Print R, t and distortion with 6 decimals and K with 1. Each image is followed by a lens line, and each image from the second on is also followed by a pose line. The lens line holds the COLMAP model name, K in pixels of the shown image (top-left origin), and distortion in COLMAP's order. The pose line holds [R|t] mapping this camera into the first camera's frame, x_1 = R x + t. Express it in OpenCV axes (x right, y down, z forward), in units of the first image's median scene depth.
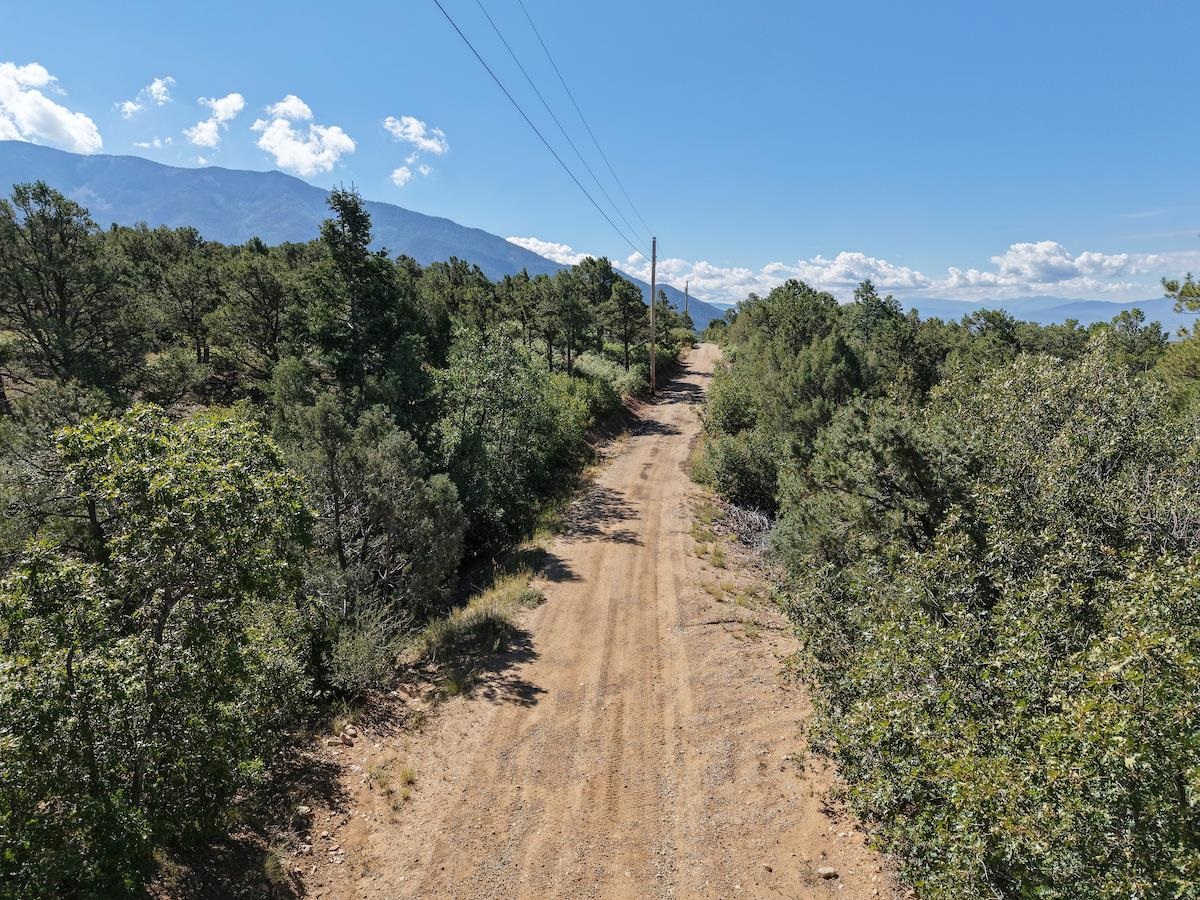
lens RADIAL K [[794.4, 0, 583.2], [0, 794.4, 451.9], [0, 0, 1]] dist [0.203361, -0.256223]
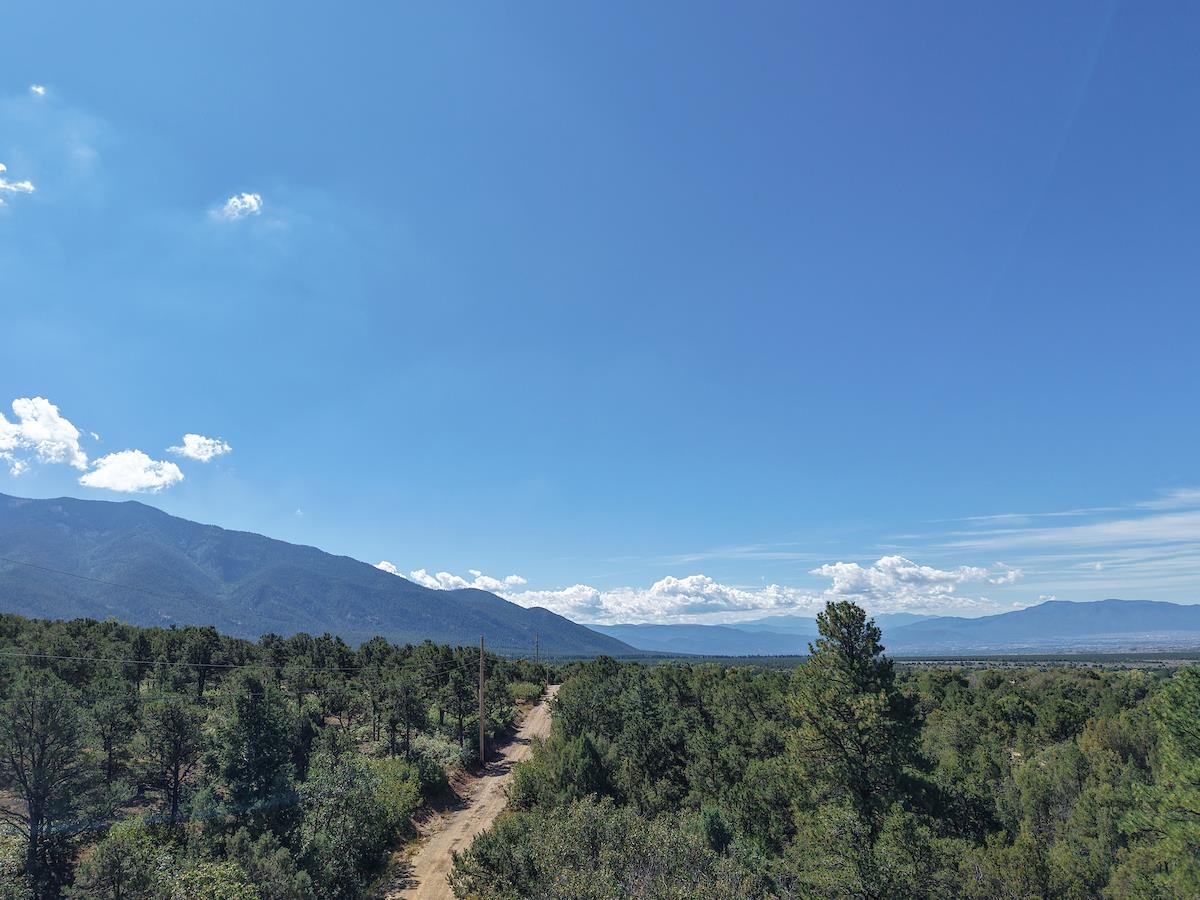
lens RADIAL K [[836.3, 0, 608.9], [0, 836.3, 448.1], [0, 0, 1]] dist [0.028202, -0.027181]
pose [[0.984400, 0.018334, 0.174990, 0.047912], [0.049112, 0.926393, -0.373342, -0.035994], [-0.168954, 0.376112, 0.911040, -0.380795]]
